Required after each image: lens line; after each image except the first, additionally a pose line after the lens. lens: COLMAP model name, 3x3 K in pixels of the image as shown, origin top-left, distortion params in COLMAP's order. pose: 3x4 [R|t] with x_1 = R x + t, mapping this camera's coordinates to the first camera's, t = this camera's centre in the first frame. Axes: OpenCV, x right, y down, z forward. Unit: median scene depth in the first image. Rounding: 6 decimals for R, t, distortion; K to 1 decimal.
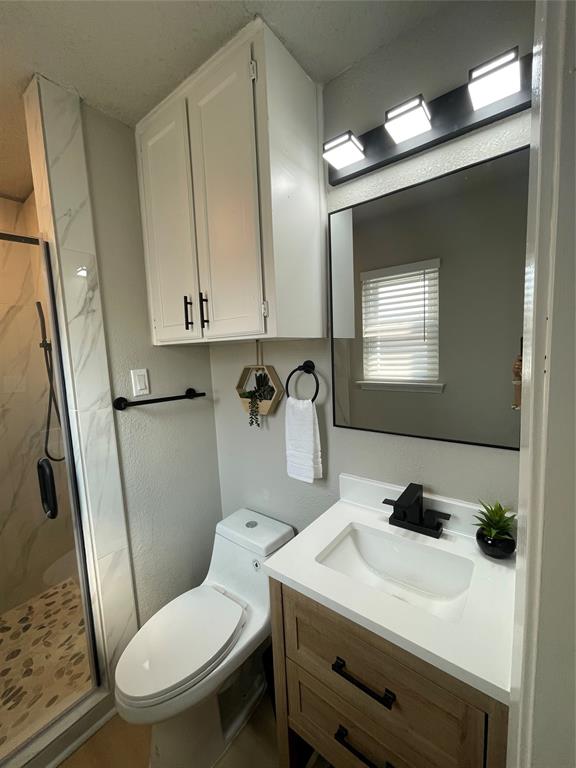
lens RADIAL K [[311.1, 0, 290.7], [0, 311.1, 385.1], [0, 0, 1]] dist [-0.002094, -0.000292]
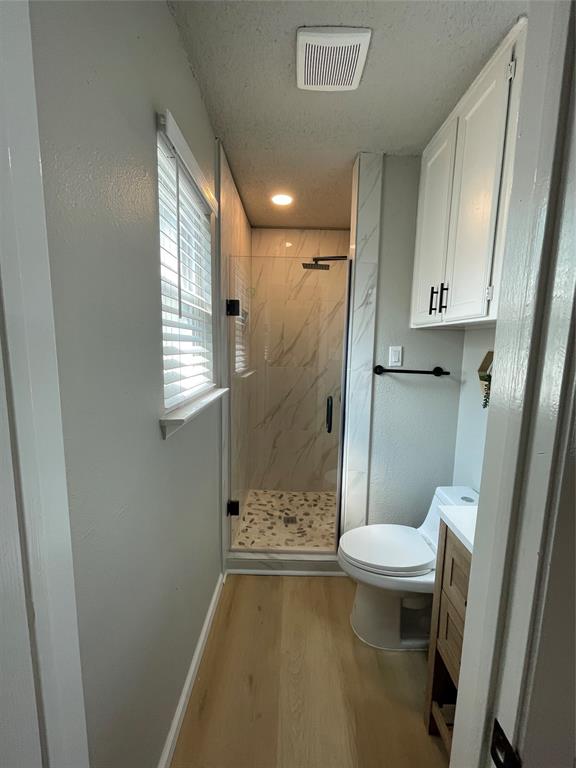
lens RADIAL K [[311.1, 0, 290.7], [0, 311.1, 385.1], [0, 0, 1]] dist [-0.002094, -0.000292]
pose [[0.604192, 0.156946, -0.781230, 0.318399], [-0.131456, 0.986610, 0.096540, 0.046811], [0.785921, 0.044368, 0.616733, -0.162831]]
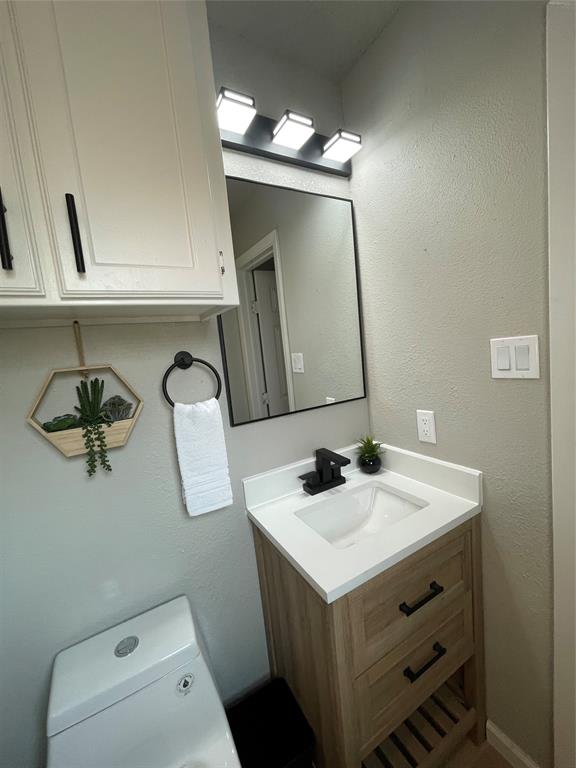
lens RADIAL K [[311.1, 0, 290.7], [0, 311.1, 385.1], [0, 0, 1]] dist [-0.002094, -0.000292]
pose [[0.378999, -0.098338, 0.920157, -0.553372], [0.183072, 0.982653, 0.029612, 0.026253], [-0.907108, 0.157232, 0.390428, 0.504963]]
